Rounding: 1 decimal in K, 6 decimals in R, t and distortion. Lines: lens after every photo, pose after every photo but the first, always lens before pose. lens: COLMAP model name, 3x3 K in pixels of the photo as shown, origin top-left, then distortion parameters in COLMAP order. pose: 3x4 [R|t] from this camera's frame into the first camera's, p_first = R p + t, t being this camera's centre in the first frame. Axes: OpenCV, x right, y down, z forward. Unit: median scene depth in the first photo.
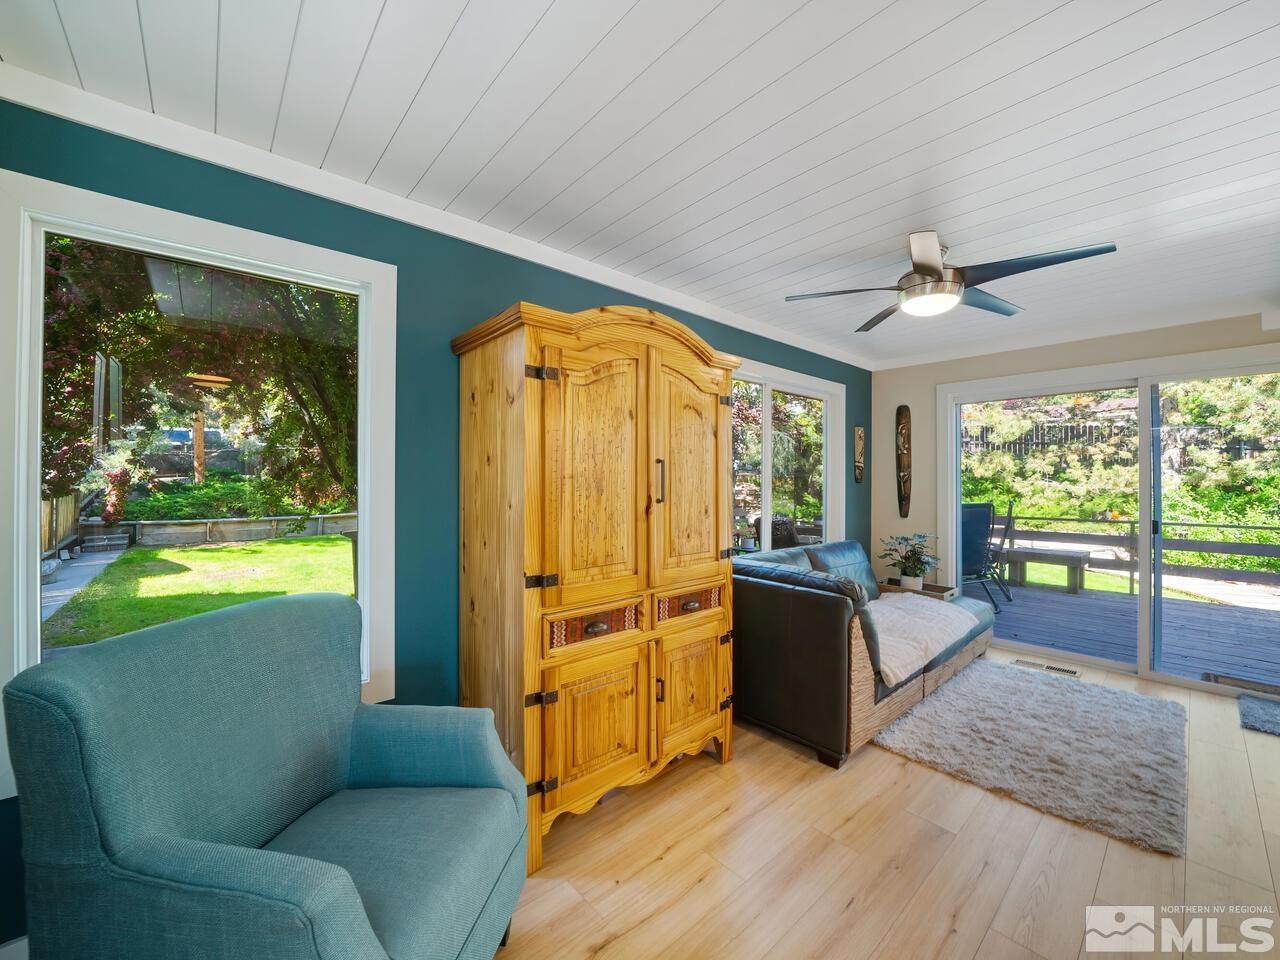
lens RADIAL K [[503.9, 0, 638.0], [0, 503.9, 474.7], [0, 0, 1]] dist [-0.016837, 0.000291]
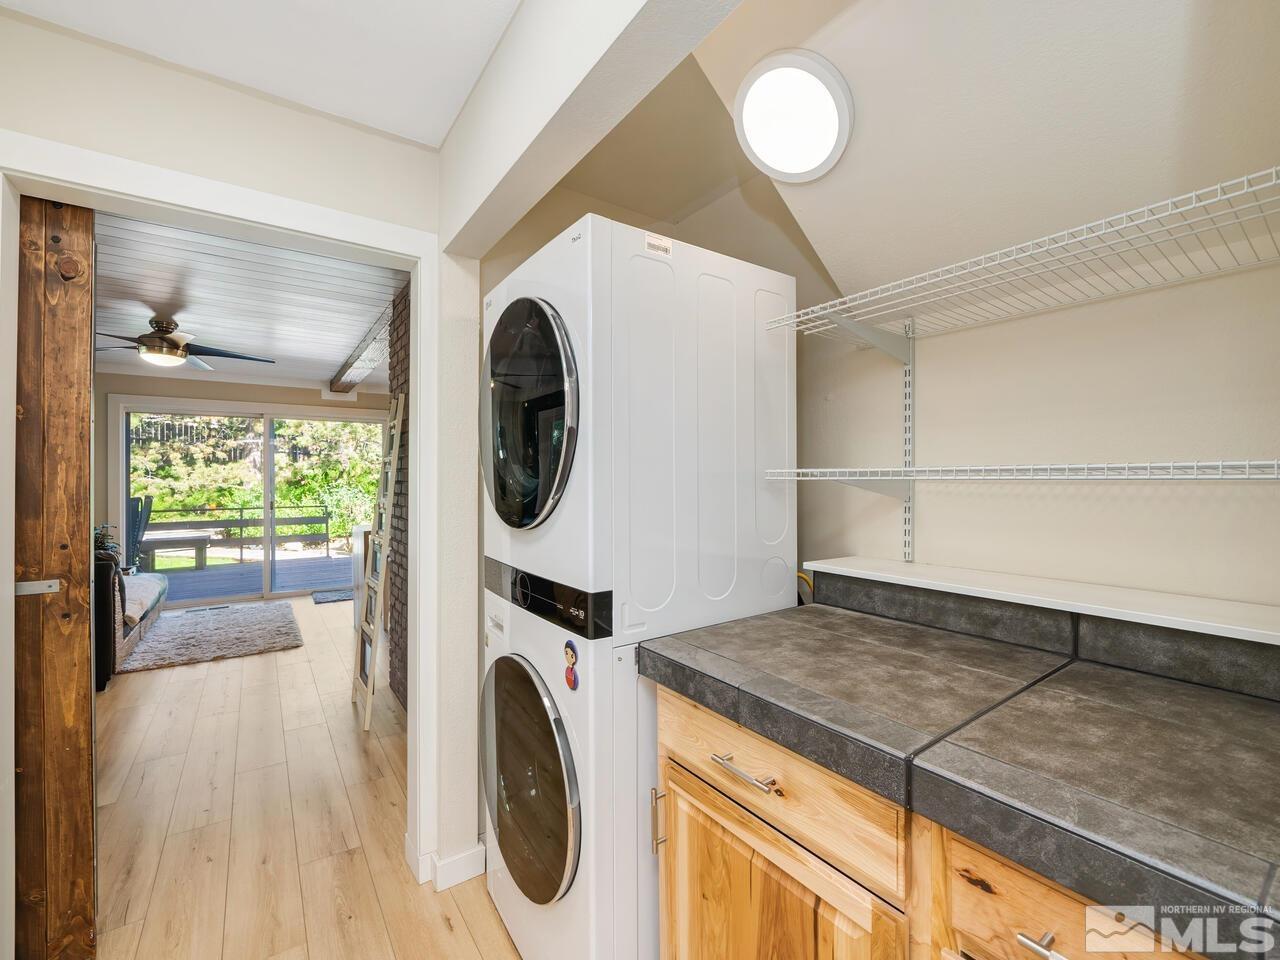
lens RADIAL K [[522.6, 0, 640.0], [0, 522.6, 480.0], [0, 0, 1]] dist [-0.019294, 0.000141]
pose [[0.093070, -0.007464, 0.995632, -0.127240], [-0.009480, 0.999920, 0.008382, -0.000925], [-0.995614, -0.010219, 0.092992, -0.086951]]
